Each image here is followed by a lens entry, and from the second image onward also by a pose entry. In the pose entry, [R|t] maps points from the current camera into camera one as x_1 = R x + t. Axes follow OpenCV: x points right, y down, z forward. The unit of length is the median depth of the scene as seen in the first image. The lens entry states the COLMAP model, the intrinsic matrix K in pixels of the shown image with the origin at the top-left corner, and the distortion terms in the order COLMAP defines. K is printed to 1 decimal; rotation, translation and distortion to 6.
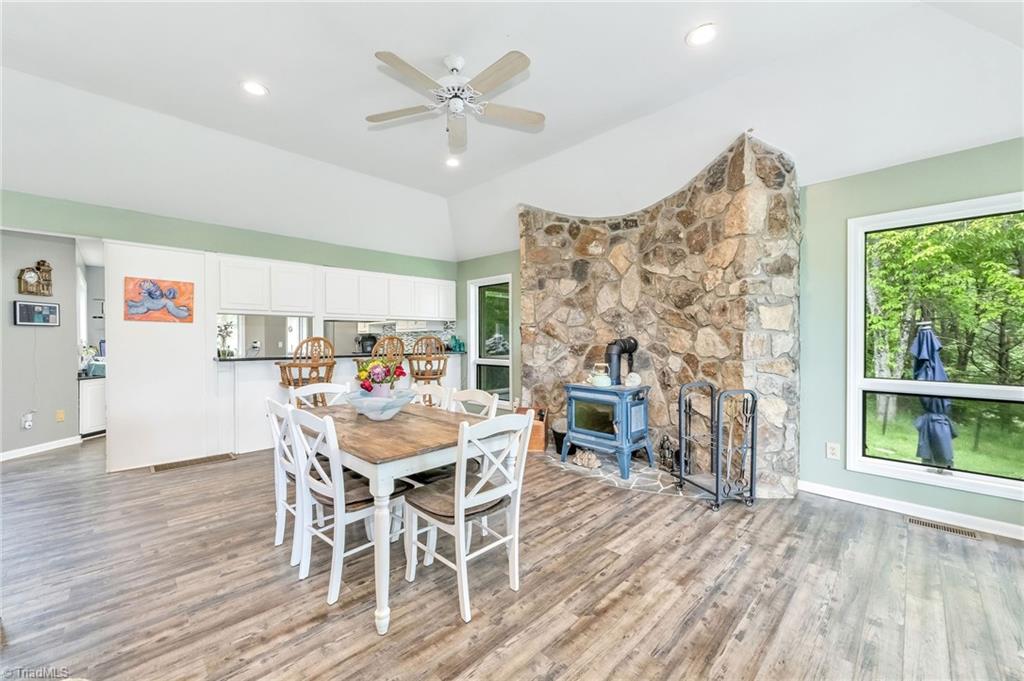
lens RADIAL K [[408.7, 0, 512.4], [0, 408.7, 339.2], [0, 0, 1]] dist [-0.001050, -0.000062]
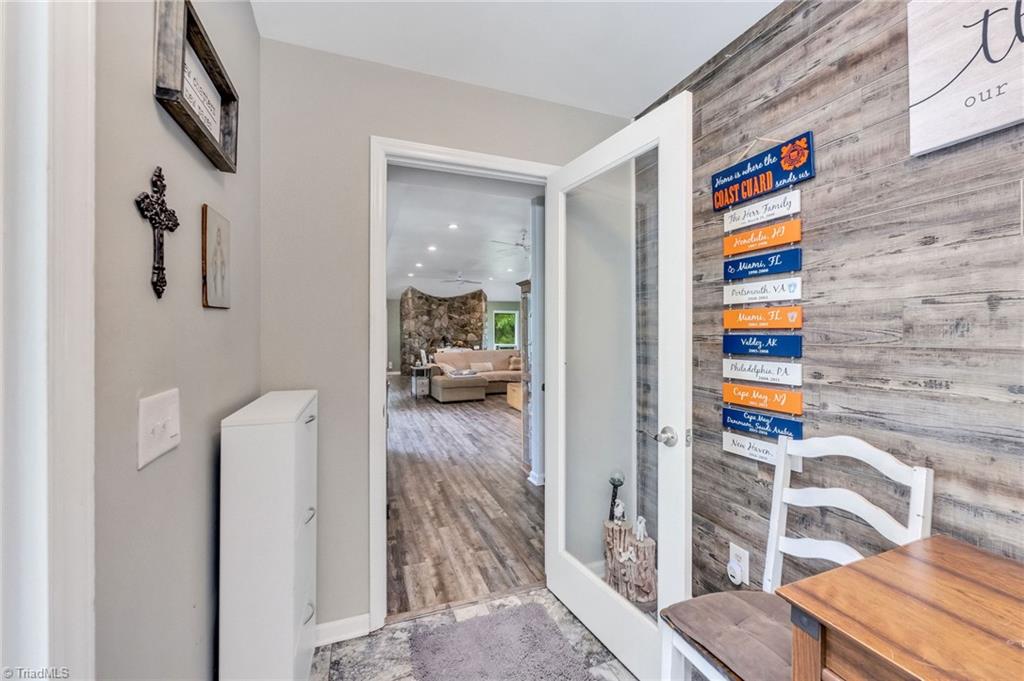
lens RADIAL K [[408.7, 0, 512.5], [0, 408.7, 336.0], [0, 0, 1]] dist [-0.001050, -0.000062]
pose [[0.420173, -0.004658, 0.907432, -2.470615], [0.004722, 0.999985, 0.002947, -0.010111], [-0.907432, 0.003047, 0.420189, -0.855789]]
